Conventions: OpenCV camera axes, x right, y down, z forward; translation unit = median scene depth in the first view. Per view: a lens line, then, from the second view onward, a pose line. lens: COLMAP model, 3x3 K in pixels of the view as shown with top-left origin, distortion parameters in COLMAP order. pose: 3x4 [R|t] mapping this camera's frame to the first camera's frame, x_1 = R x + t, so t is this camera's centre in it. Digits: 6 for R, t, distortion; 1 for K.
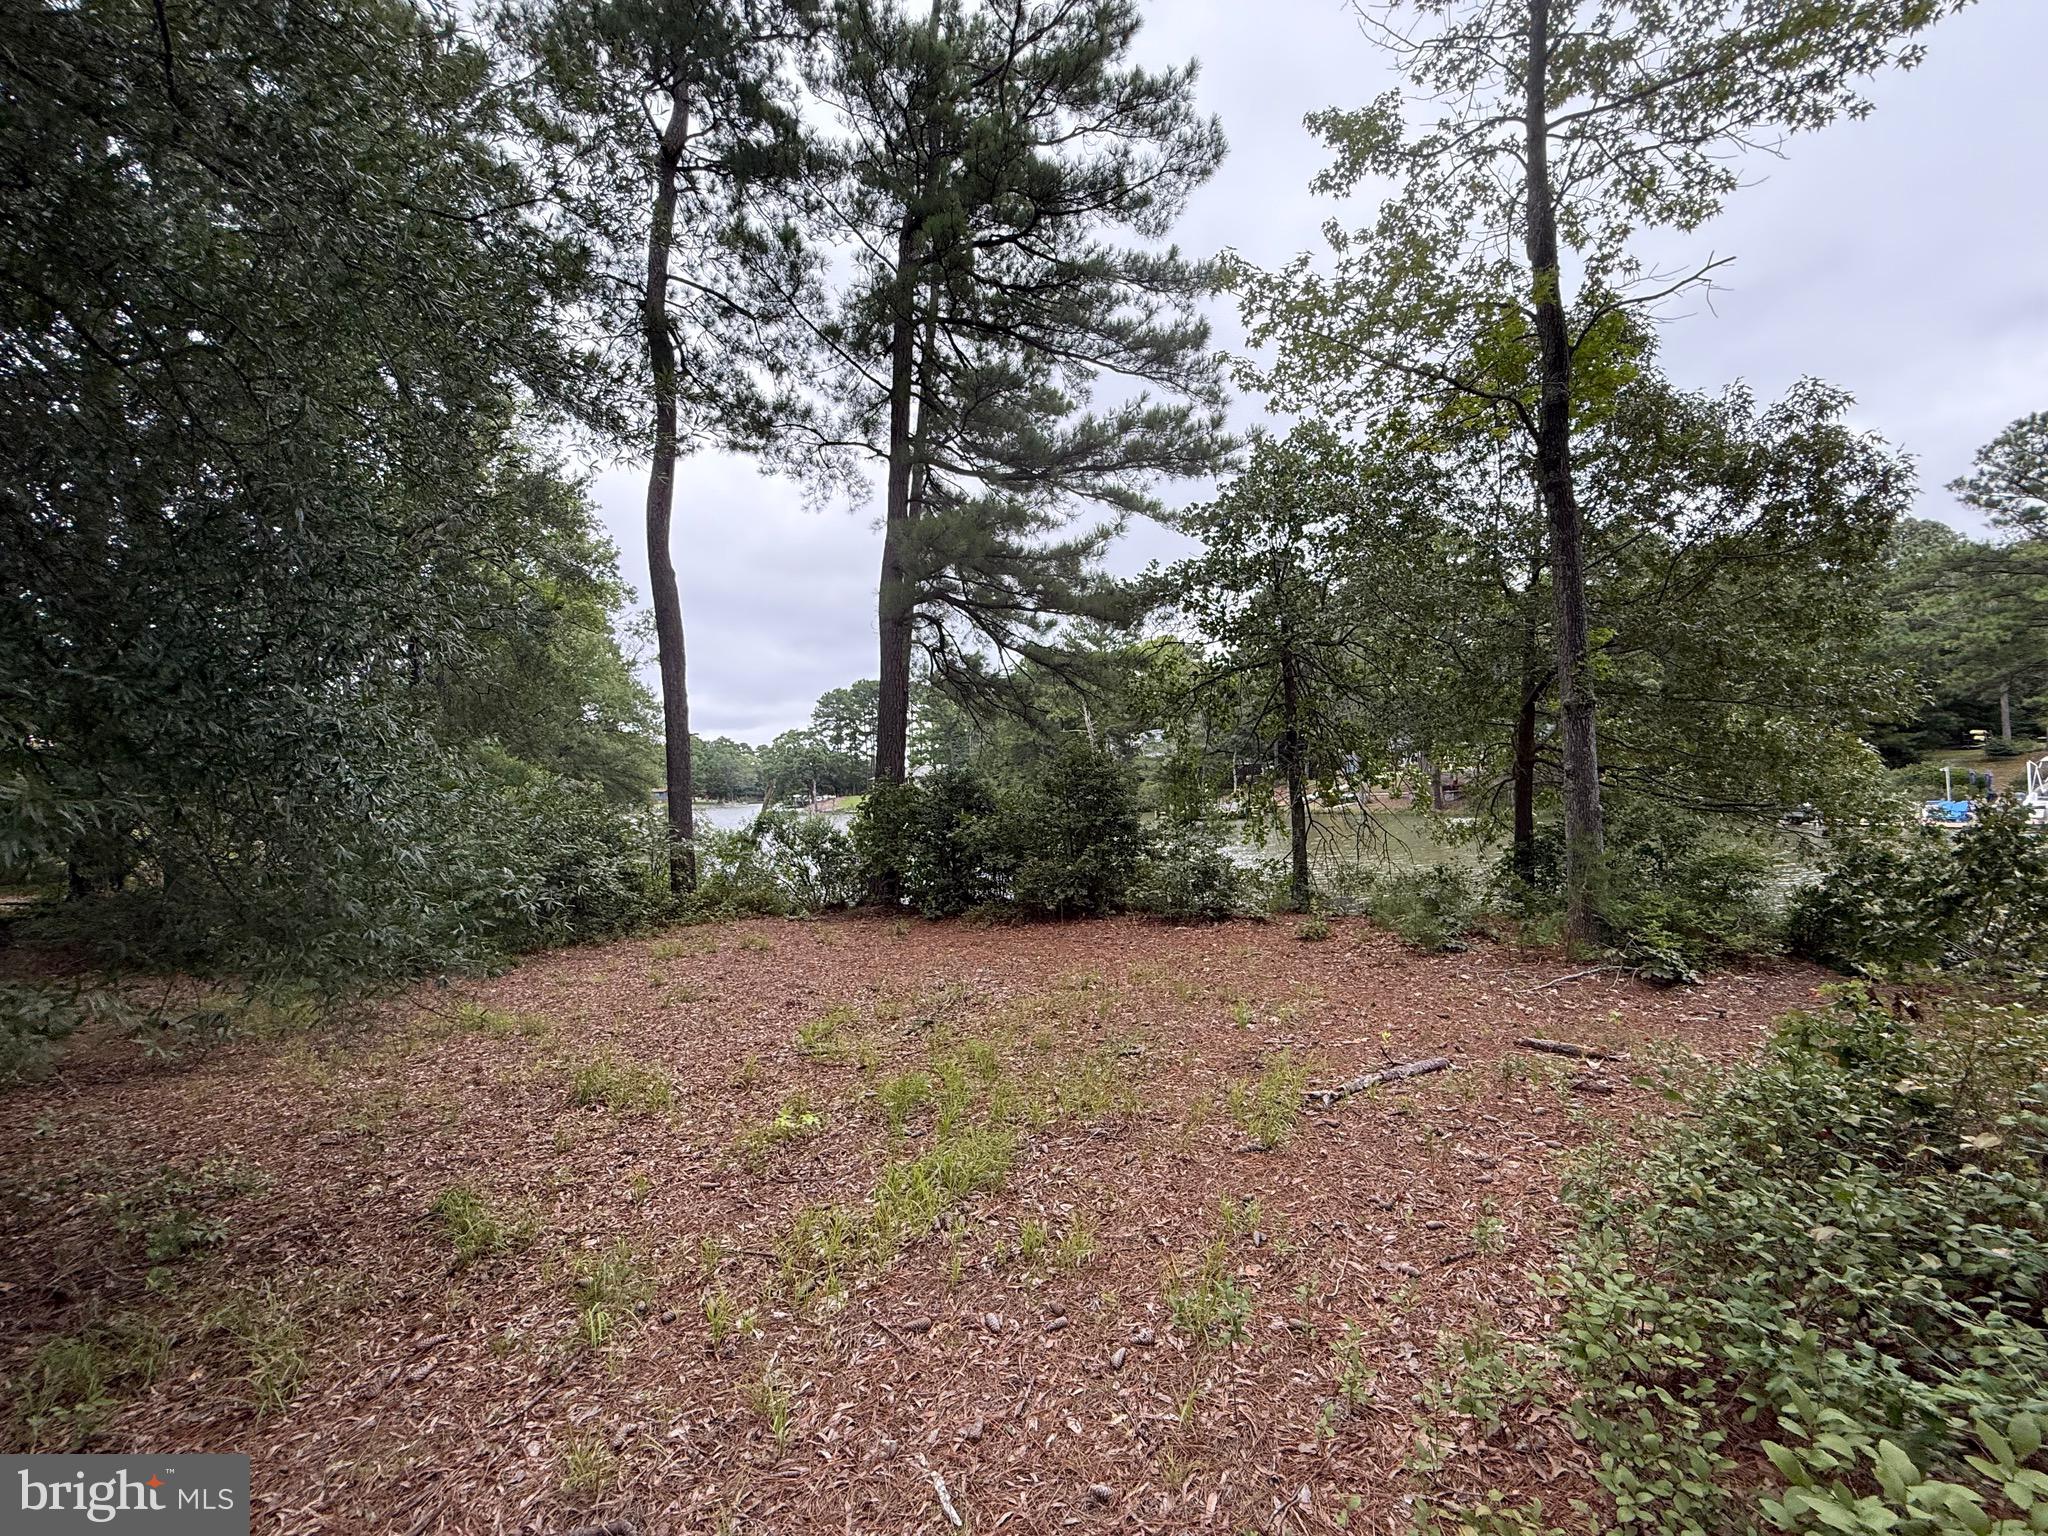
lens RADIAL K [[806.2, 0, 1025.3], [0, 806.2, 786.5], [0, 0, 1]] dist [-0.020667, 0.002756]
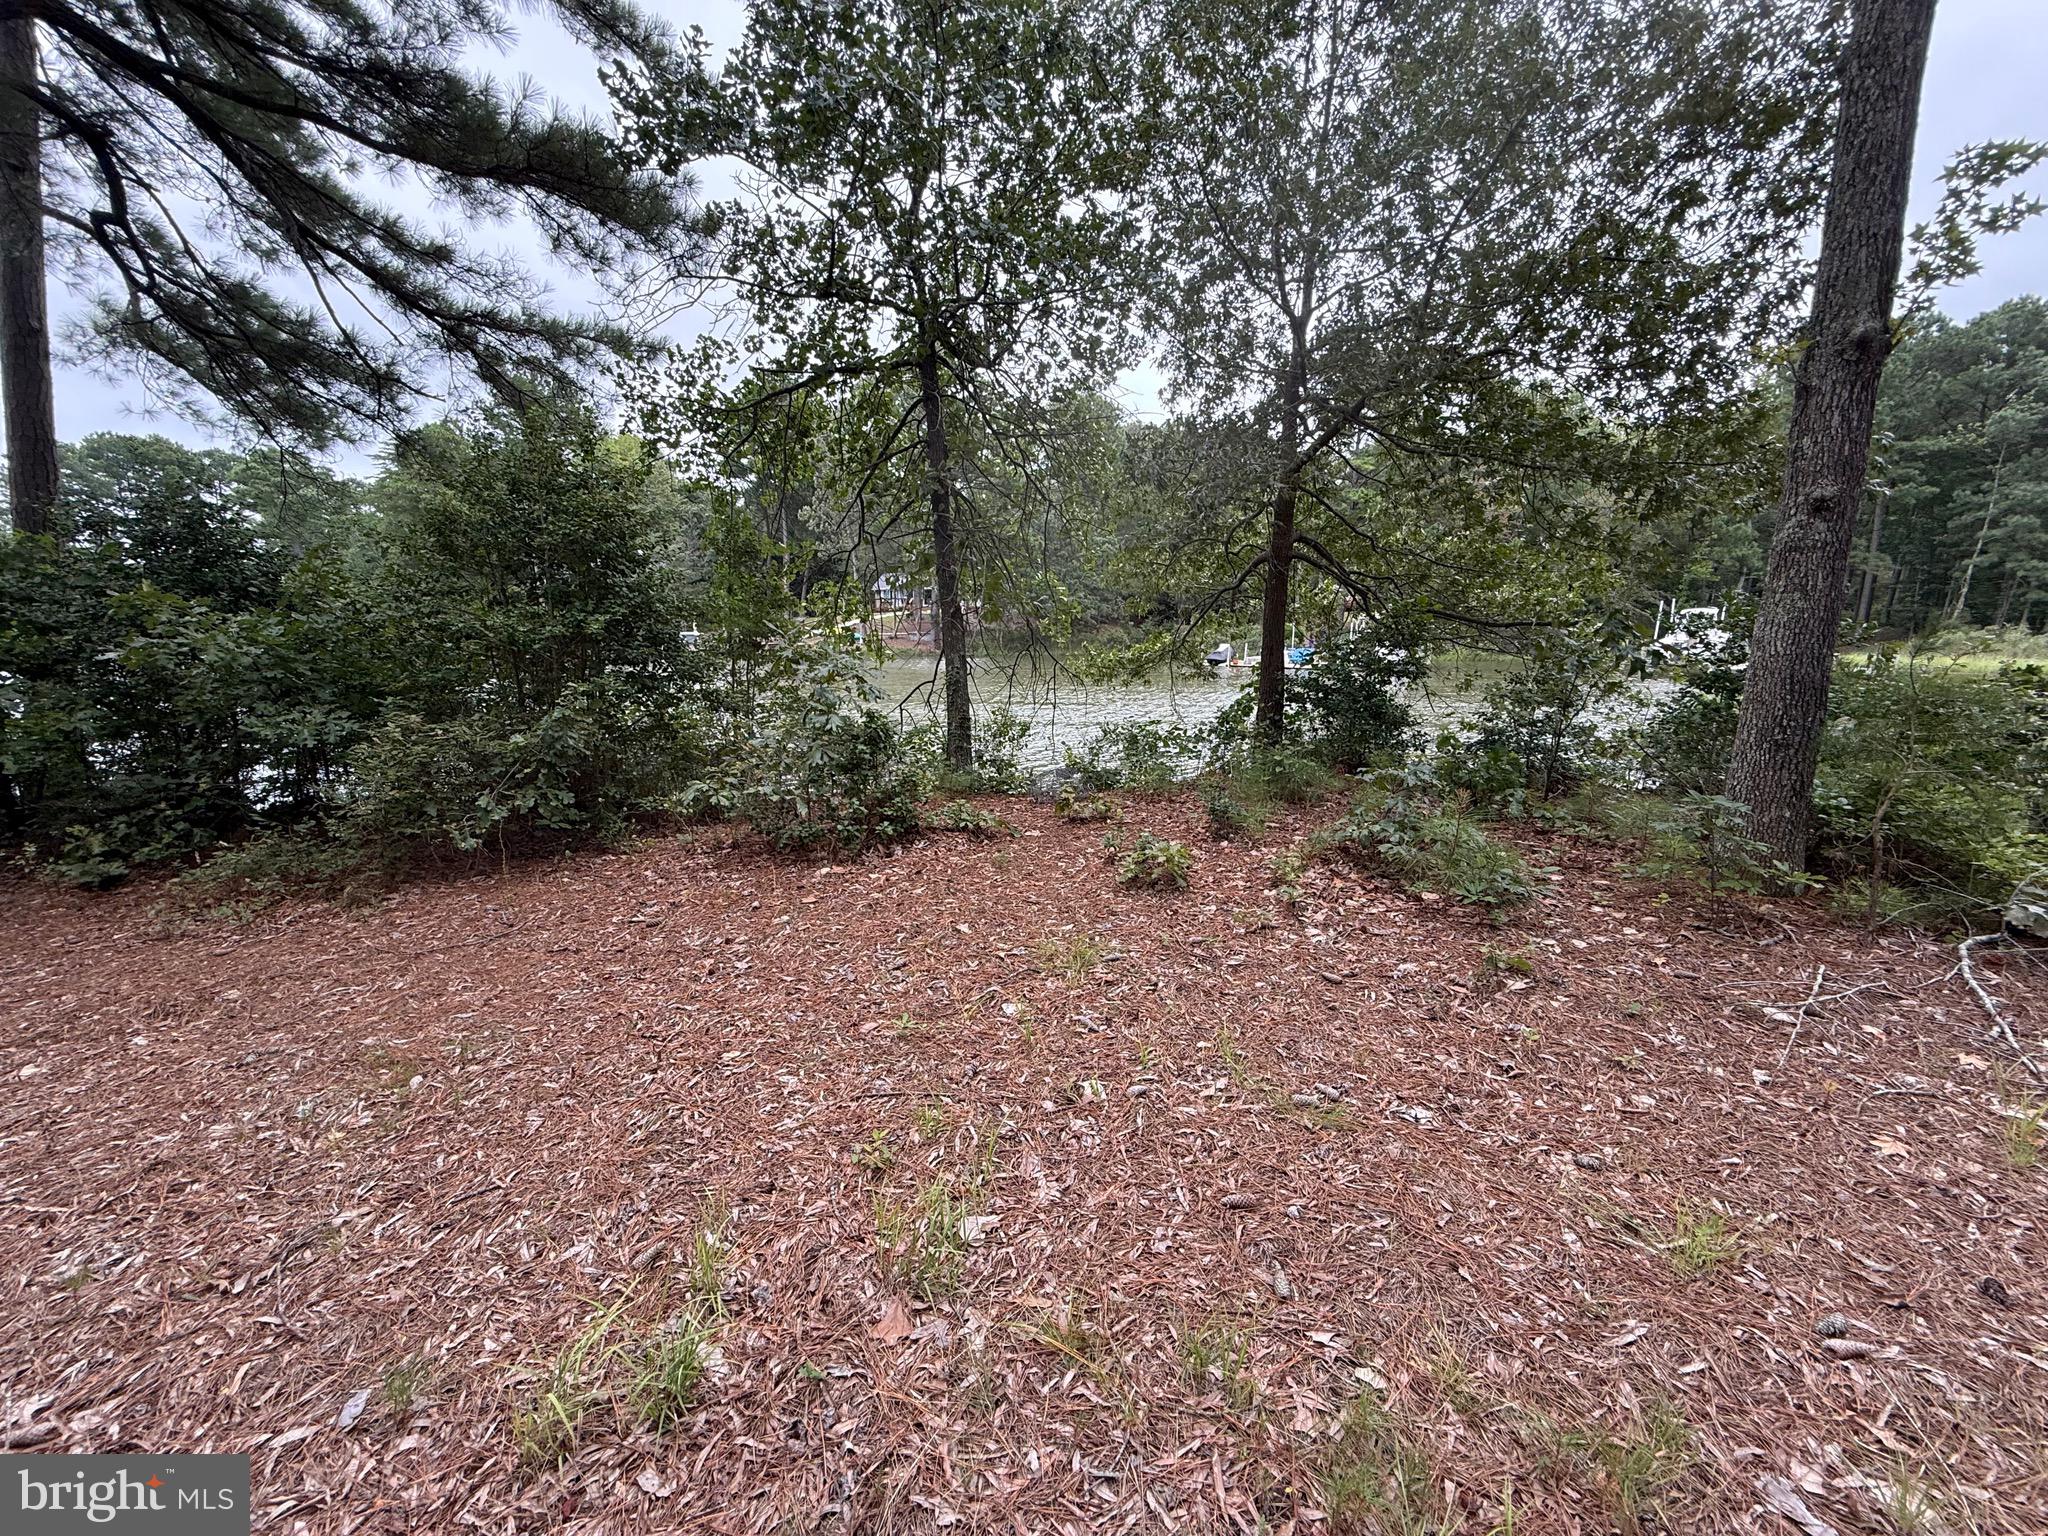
lens RADIAL K [[806.2, 0, 1025.3], [0, 806.2, 786.5], [0, 0, 1]] dist [-0.020667, 0.002756]
pose [[0.808011, -0.068605, 0.585159, 0.024222], [-0.040293, 0.984437, 0.171056, 0.046596], [-0.587788, -0.161792, 0.792672, 0.531222]]
